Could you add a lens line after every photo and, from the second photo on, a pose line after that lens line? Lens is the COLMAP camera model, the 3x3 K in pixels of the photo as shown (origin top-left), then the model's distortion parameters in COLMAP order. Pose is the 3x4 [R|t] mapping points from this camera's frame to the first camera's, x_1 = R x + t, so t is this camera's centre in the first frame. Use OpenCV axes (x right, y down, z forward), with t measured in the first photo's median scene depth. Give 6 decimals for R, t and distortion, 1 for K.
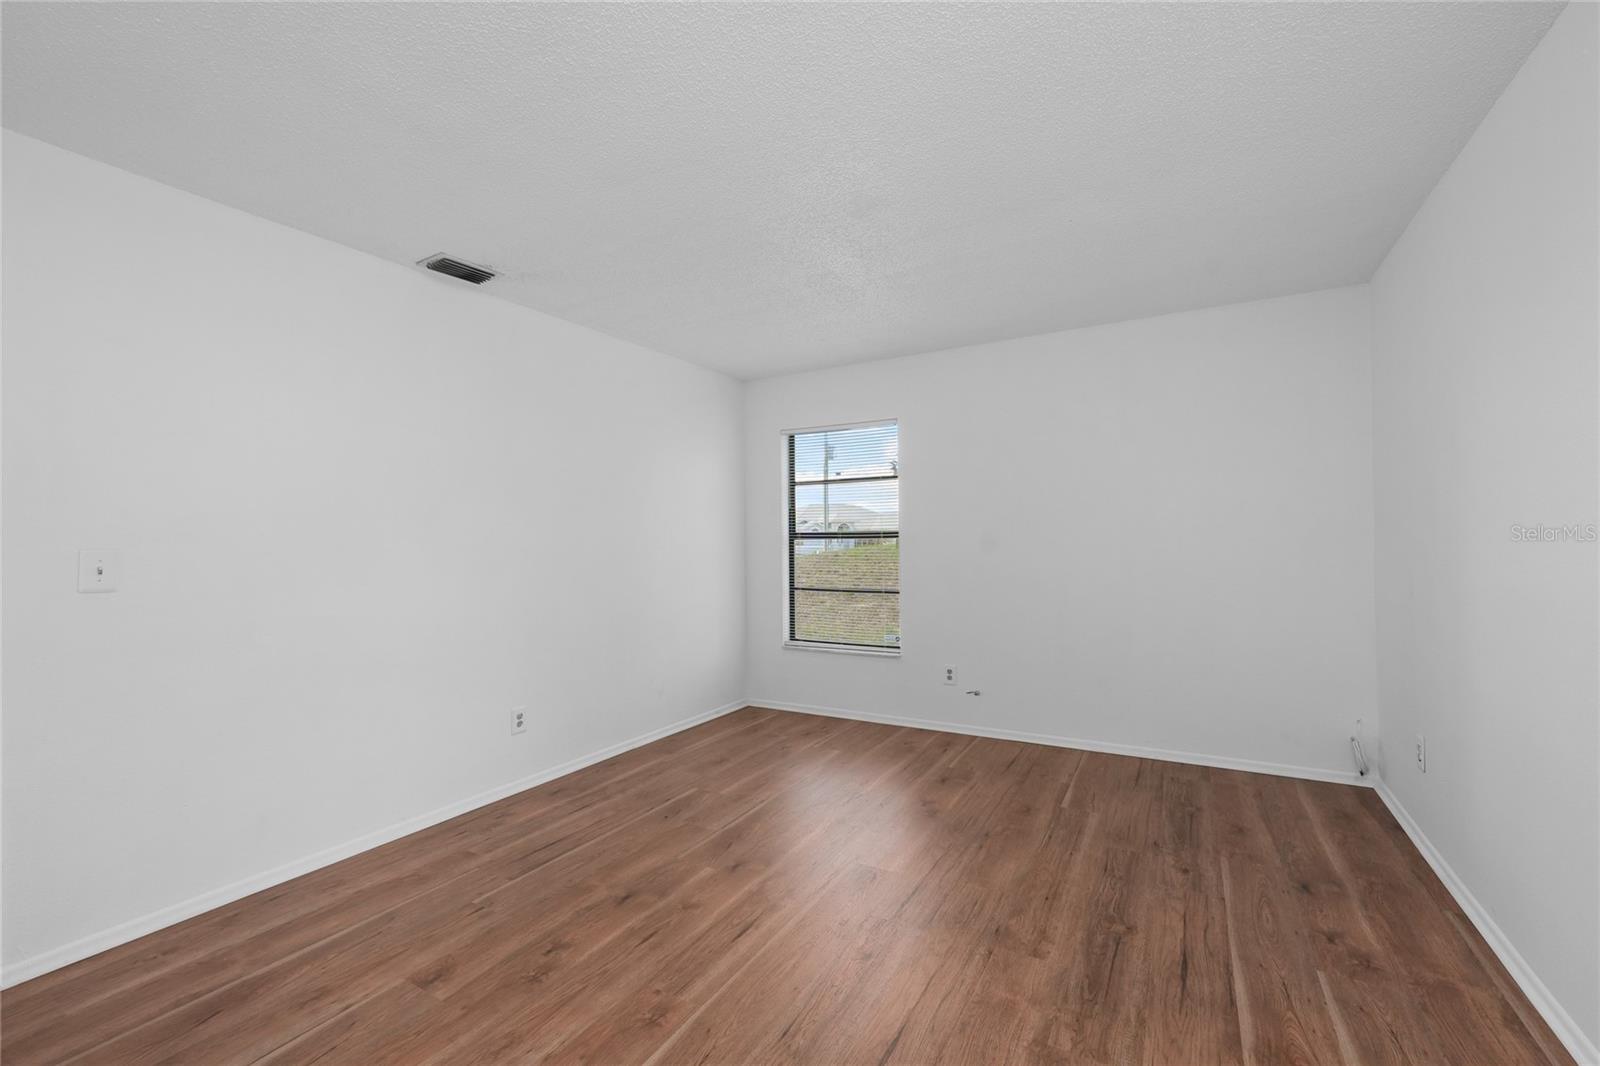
lens RADIAL K [[673.4, 0, 802.6], [0, 673.4, 529.9], [0, 0, 1]] dist [-0.011247, 0.003592]
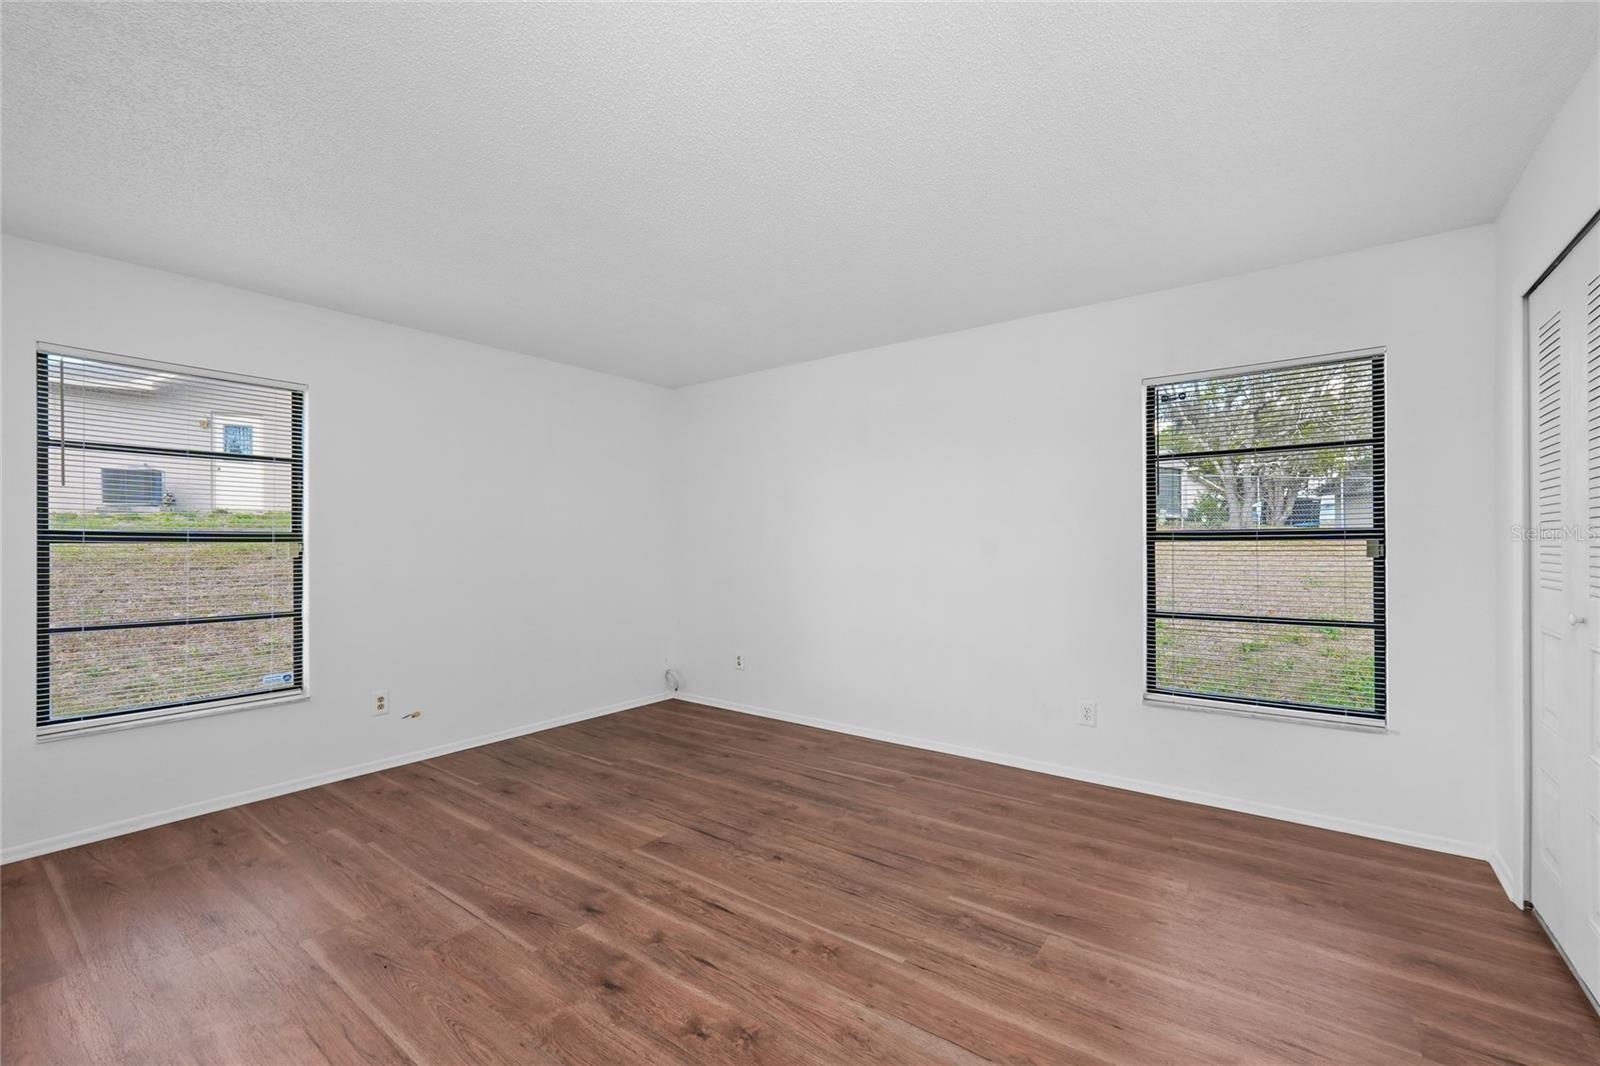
lens RADIAL K [[673.4, 0, 801.4], [0, 673.4, 539.5], [0, 0, 1]] dist [-0.011247, 0.003592]
pose [[0.116851, 0.016640, 0.993010, -0.928027], [-0.015115, 0.999774, -0.014975, 0.019993], [-0.993034, -0.013260, 0.117076, 0.609274]]
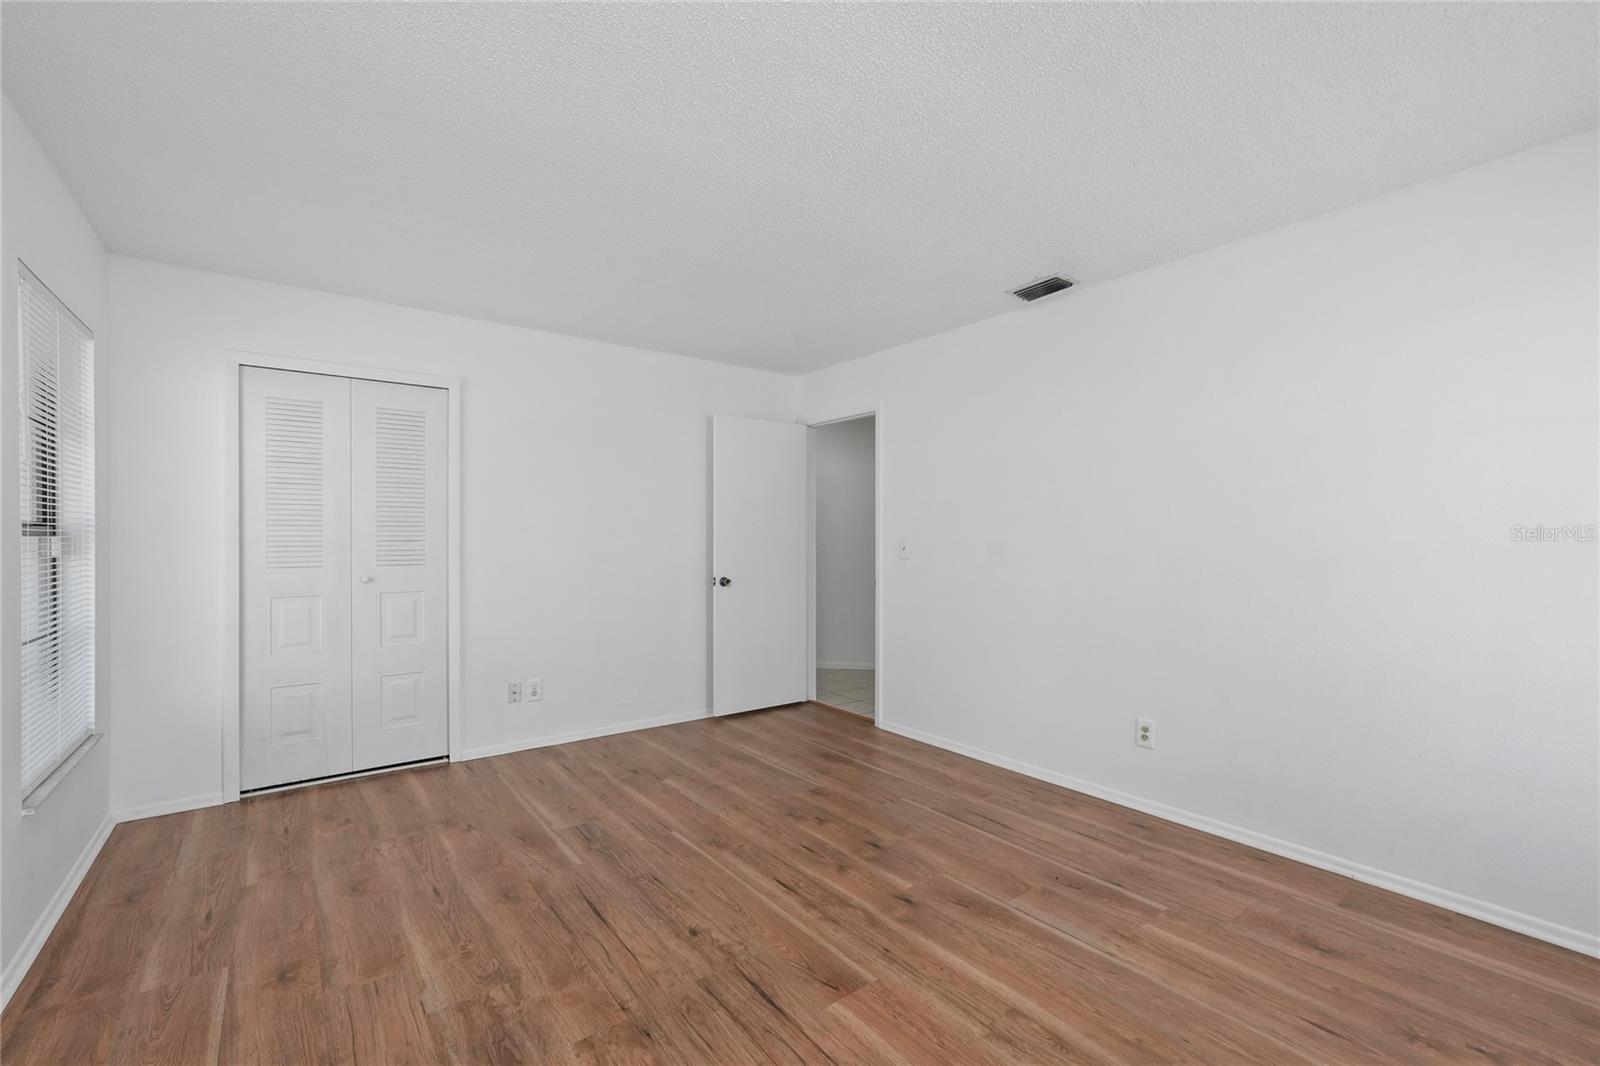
lens RADIAL K [[673.4, 0, 797.6], [0, 673.4, 541.9], [0, 0, 1]] dist [-0.011247, 0.003592]
pose [[-0.387038, 0.017440, -0.921899, 0.754659], [0.019236, 0.999756, 0.010837, 0.008909], [0.921863, -0.013539, -0.387279, 1.185928]]
